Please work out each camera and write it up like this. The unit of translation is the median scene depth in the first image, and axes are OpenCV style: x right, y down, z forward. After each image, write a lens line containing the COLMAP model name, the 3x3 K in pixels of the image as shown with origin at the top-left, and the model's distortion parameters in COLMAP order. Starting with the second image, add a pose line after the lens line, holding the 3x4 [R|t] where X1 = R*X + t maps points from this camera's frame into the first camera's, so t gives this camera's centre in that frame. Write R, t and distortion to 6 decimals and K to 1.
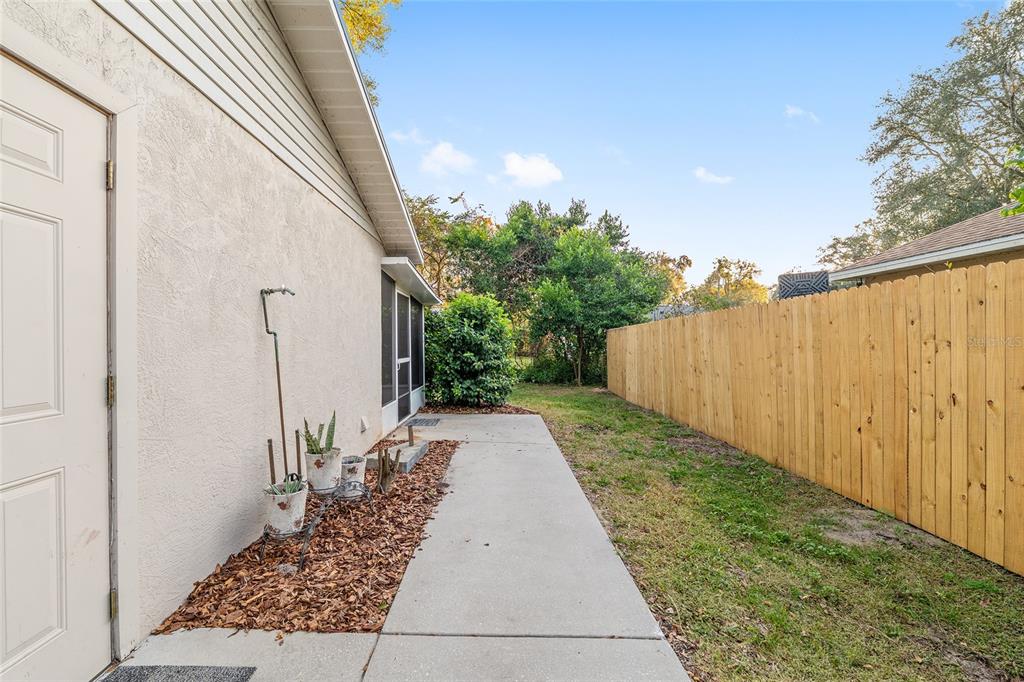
lens RADIAL K [[417.4, 0, 511.9], [0, 417.4, 341.3], [0, 0, 1]] dist [-0.012136, -0.000294]
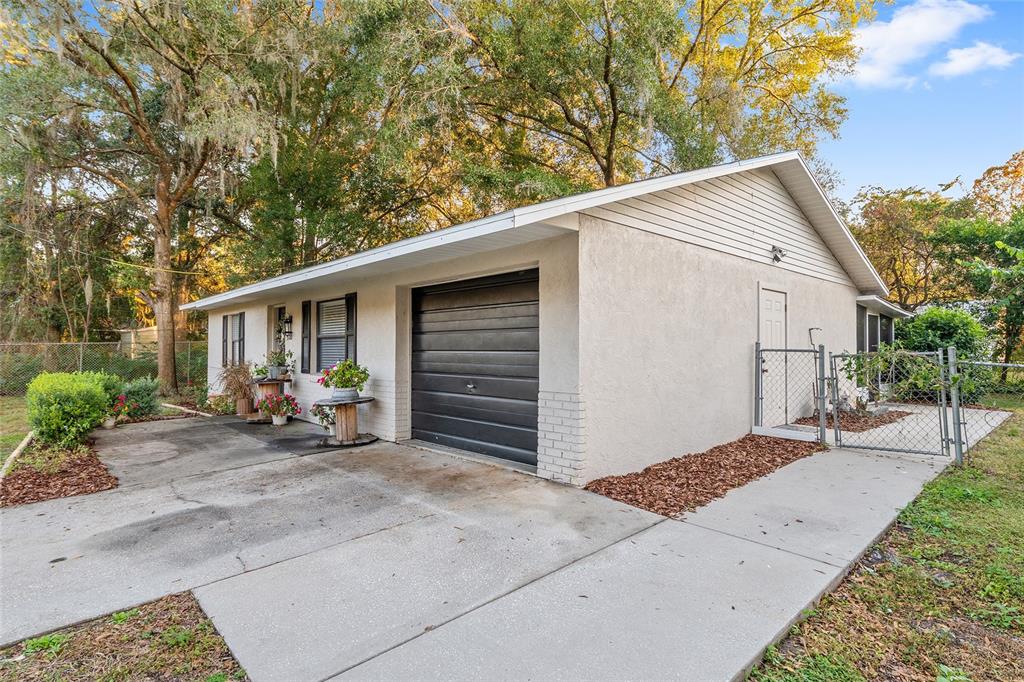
lens RADIAL K [[531.5, 0, 510.9], [0, 531.5, 341.8], [0, 0, 1]] dist [-0.002099, 0.000816]
pose [[0.646716, 0.000903, -0.762731, 0.294854], [-0.005656, 0.999977, -0.003611, -0.005106], [0.762710, 0.006650, 0.646706, -1.019737]]
